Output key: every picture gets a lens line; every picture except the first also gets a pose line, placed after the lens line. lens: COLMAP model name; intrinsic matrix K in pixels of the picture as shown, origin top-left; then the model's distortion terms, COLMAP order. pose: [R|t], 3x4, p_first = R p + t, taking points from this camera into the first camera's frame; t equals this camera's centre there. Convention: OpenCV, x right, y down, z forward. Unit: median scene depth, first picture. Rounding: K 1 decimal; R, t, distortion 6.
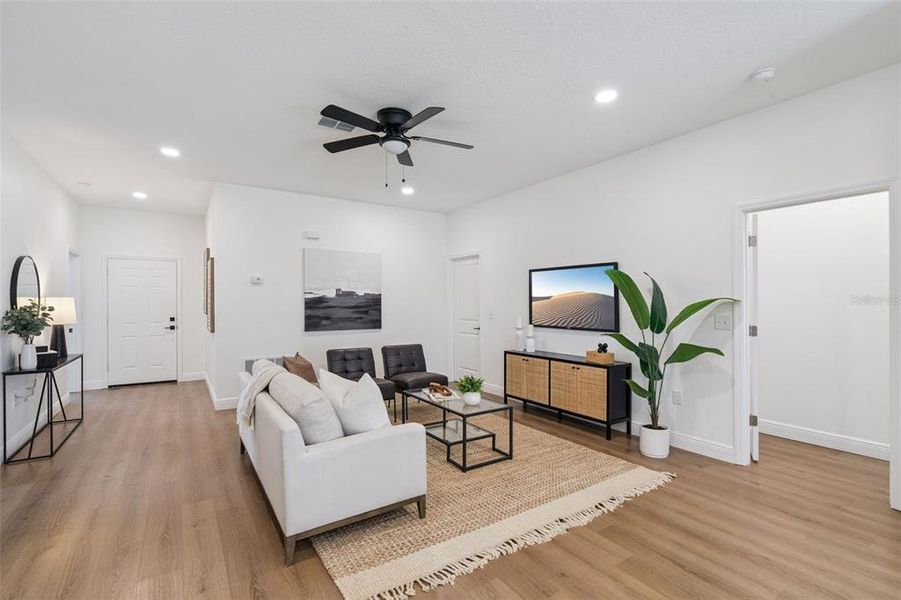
lens RADIAL K [[411.9, 0, 454.2], [0, 411.9, 301.7], [0, 0, 1]] dist [-0.010457, 0.001953]
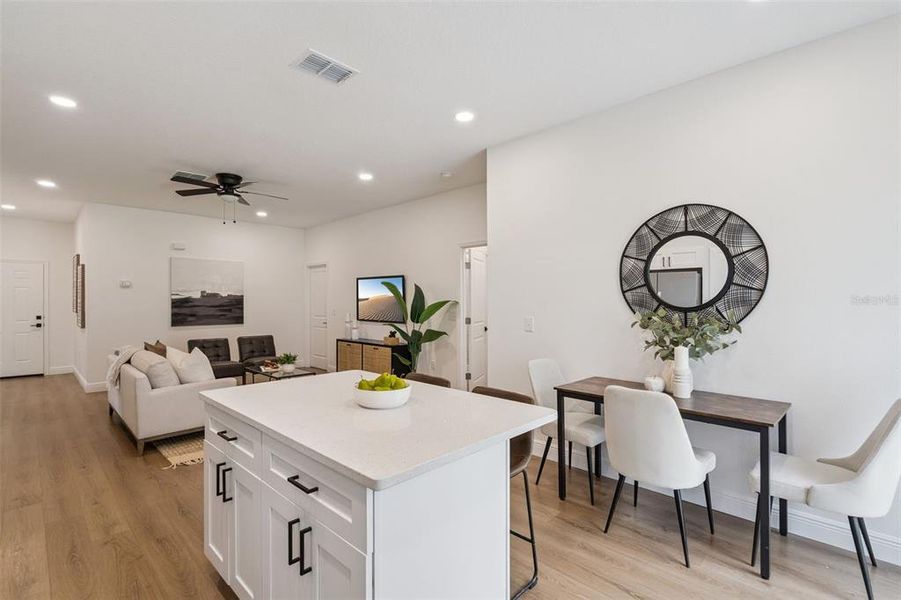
lens RADIAL K [[411.9, 0, 446.5], [0, 411.9, 298.6], [0, 0, 1]] dist [-0.010457, 0.001953]
pose [[0.979168, 0.001980, 0.203042, 0.208255], [-0.001384, 0.999994, -0.003077, -0.007651], [-0.203047, 0.002732, 0.979165, -0.388842]]
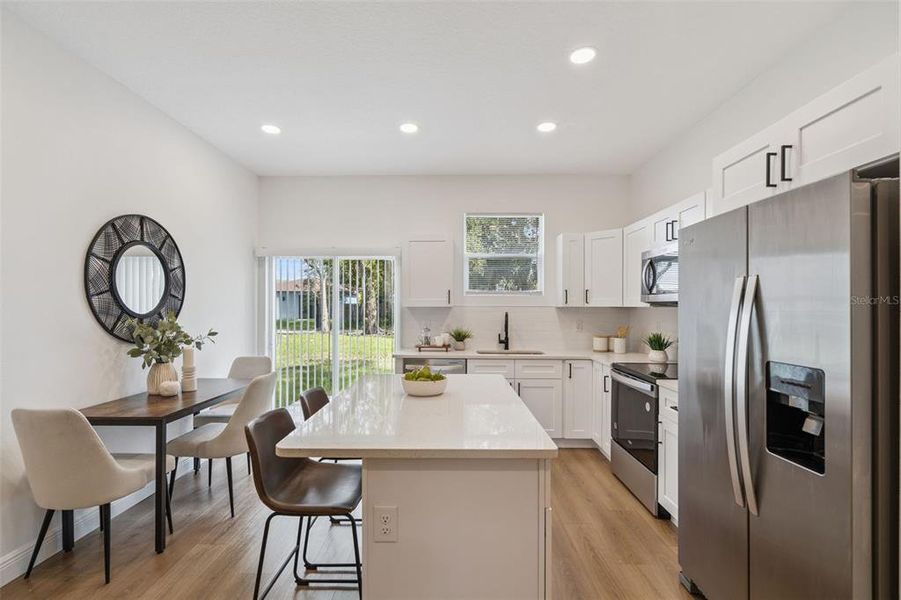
lens RADIAL K [[411.9, 0, 449.4], [0, 411.9, 306.4], [0, 0, 1]] dist [-0.010457, 0.001953]
pose [[-0.824981, 0.001784, 0.565158, -0.059280], [0.000894, 0.999998, -0.001852, -0.007033], [-0.565160, -0.001022, -0.824980, 0.360446]]
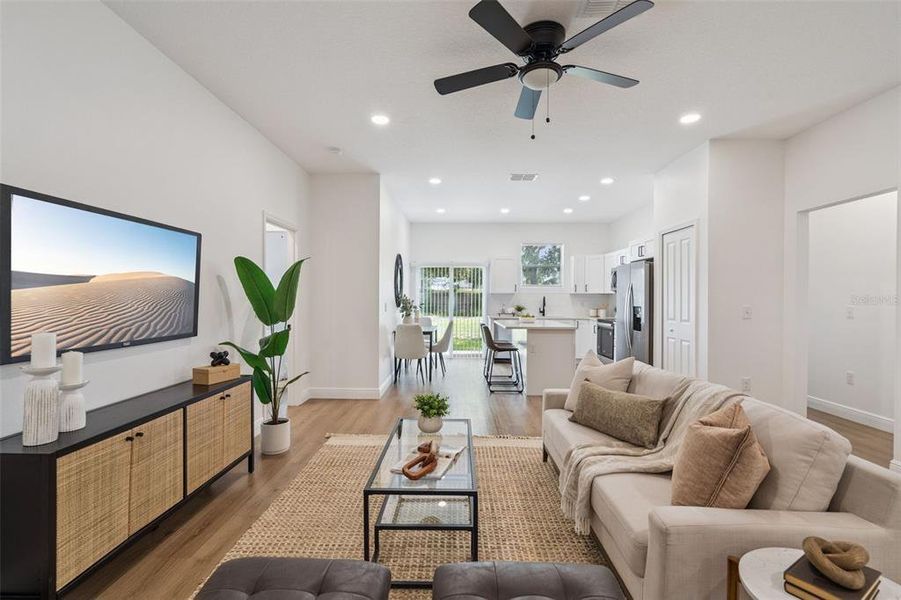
lens RADIAL K [[411.9, 0, 447.9], [0, 411.9, 299.7], [0, 0, 1]] dist [-0.010457, 0.001953]
pose [[-0.820540, -0.005560, 0.571562, -0.288035], [-0.002475, 0.999978, 0.006173, 0.007700], [-0.571584, 0.003651, -0.820535, 1.126445]]
